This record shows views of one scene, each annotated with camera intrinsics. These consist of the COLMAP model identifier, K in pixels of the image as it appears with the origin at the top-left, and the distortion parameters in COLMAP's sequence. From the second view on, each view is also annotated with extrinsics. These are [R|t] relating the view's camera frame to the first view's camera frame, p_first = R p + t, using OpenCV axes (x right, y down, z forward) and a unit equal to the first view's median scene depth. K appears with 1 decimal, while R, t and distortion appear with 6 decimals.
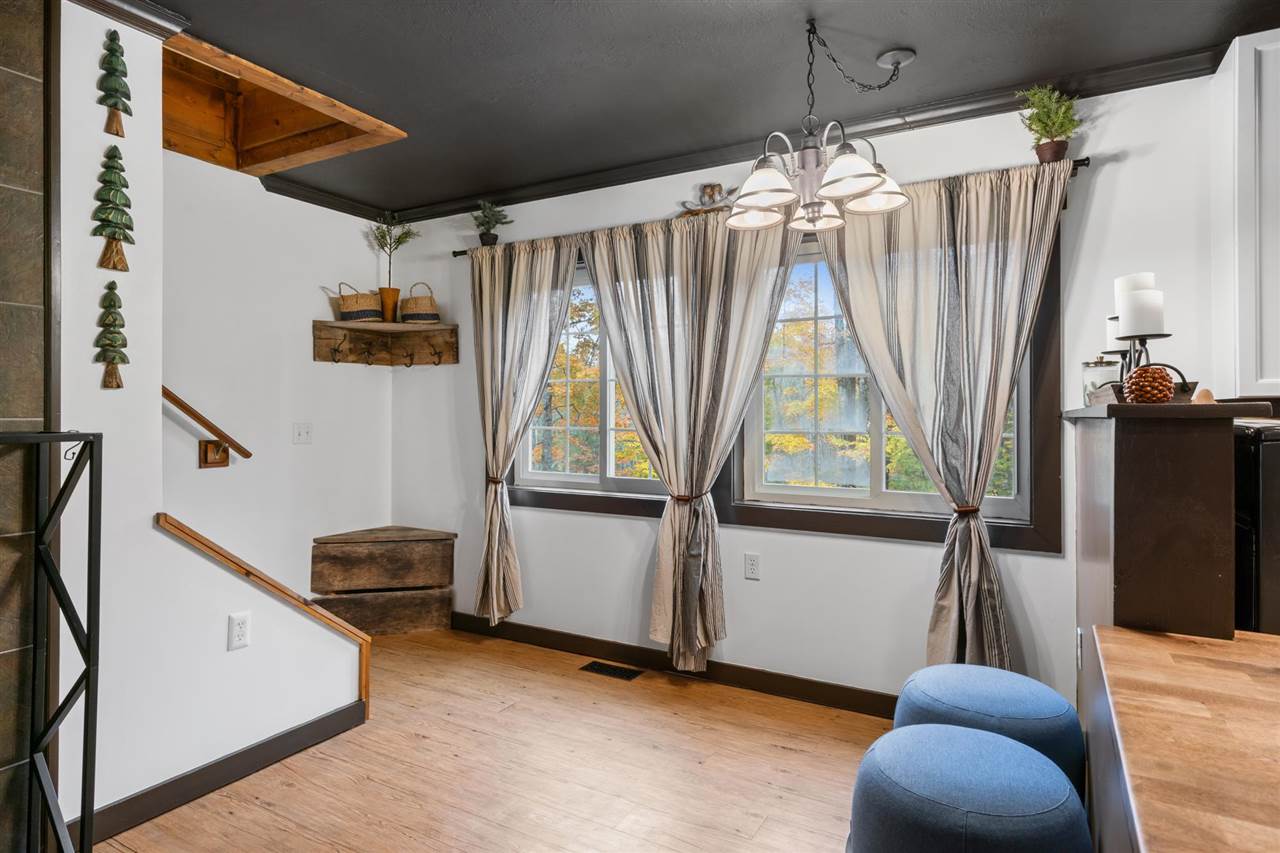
lens RADIAL K [[709.8, 0, 638.2], [0, 709.8, 408.9], [0, 0, 1]] dist [0.015142, 0.000677]
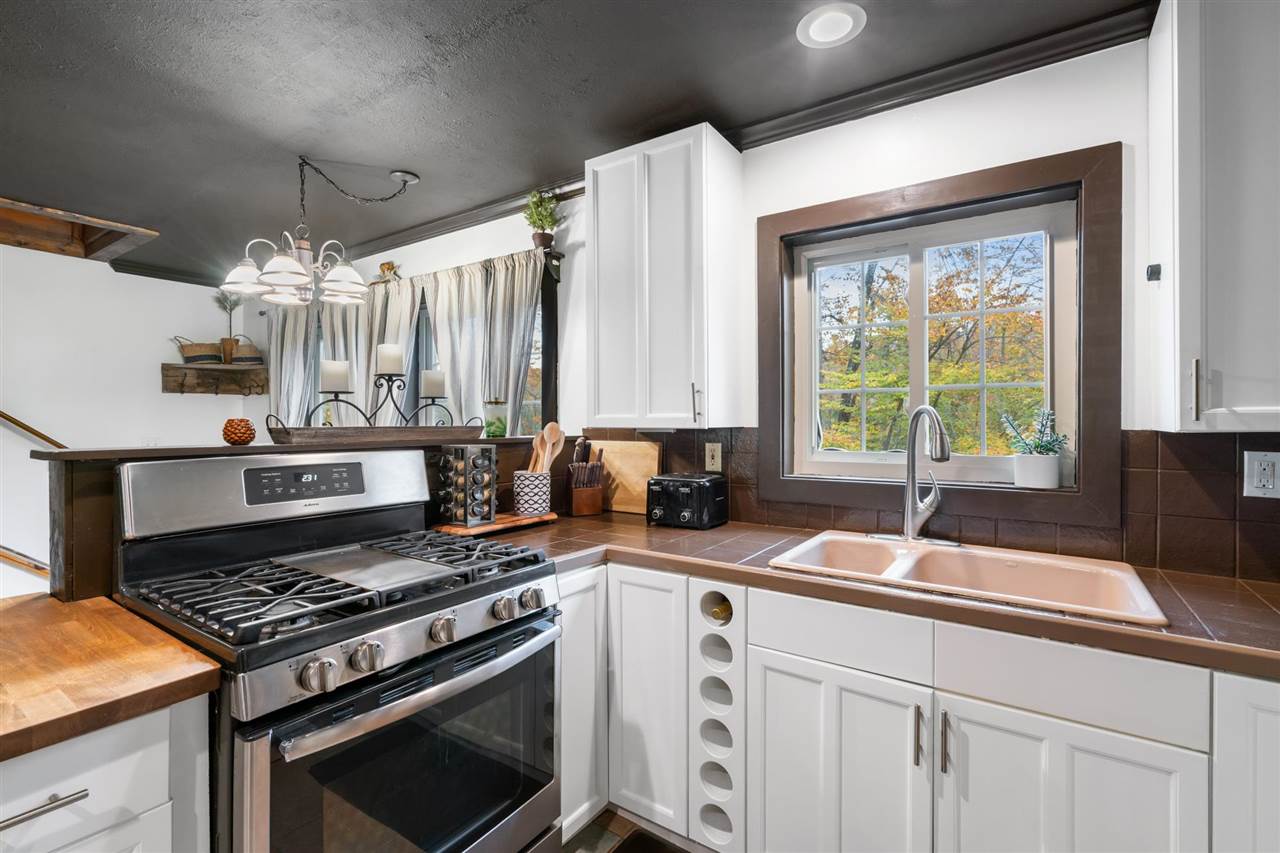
lens RADIAL K [[570.9, 0, 640.0], [0, 570.9, 426.5], [0, 0, 1]] dist [-0.012064, 0.000052]
pose [[0.997033, 0.003527, -0.076901, 0.849946], [-0.002448, 0.999897, 0.014118, -0.028899], [0.076943, -0.013887, 0.996939, -0.047090]]
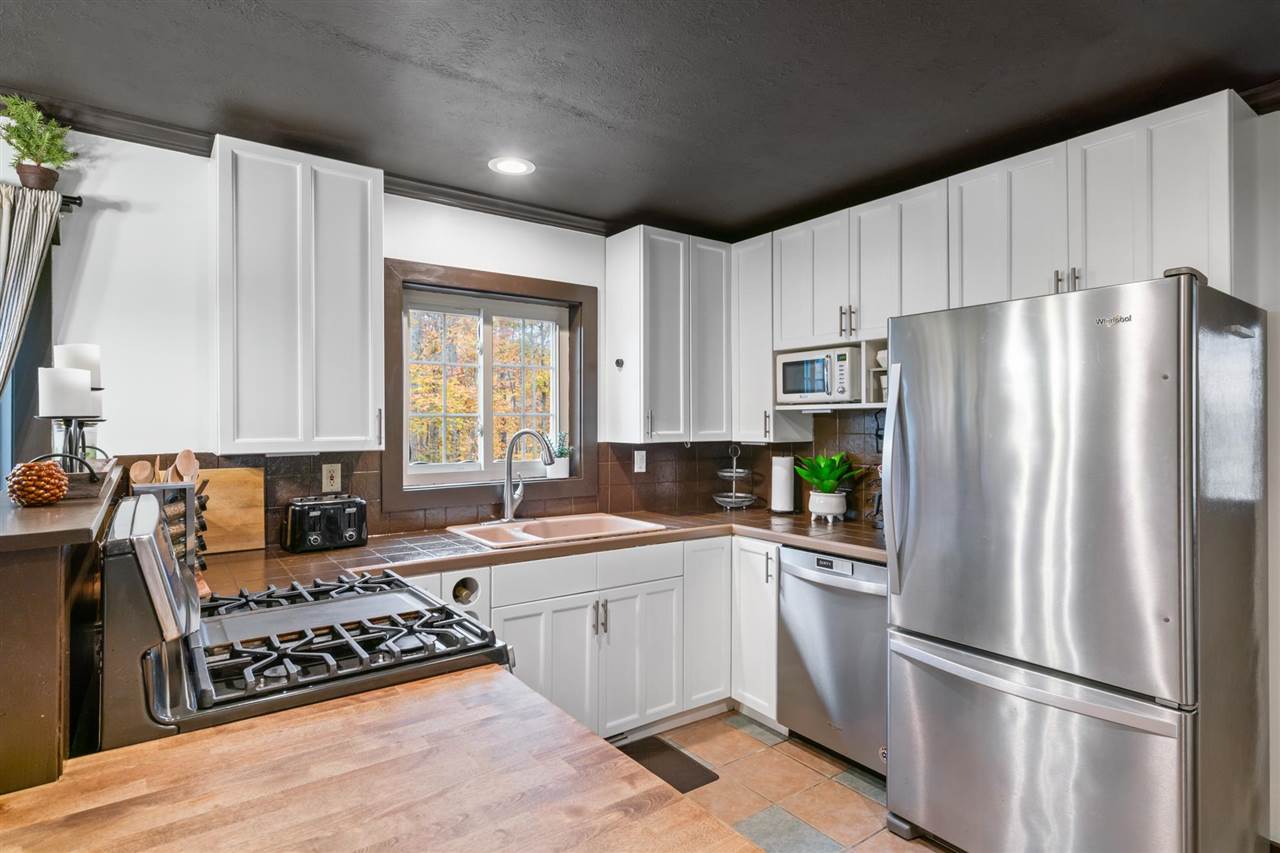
lens RADIAL K [[666.6, 0, 639.4], [0, 666.6, 422.1], [0, 0, 1]] dist [0.003600, 0.000756]
pose [[0.409644, 0.002771, 0.912241, 0.127719], [-0.001906, 0.999996, -0.002181, -0.055308], [-0.912243, -0.000845, 0.409648, -0.022086]]
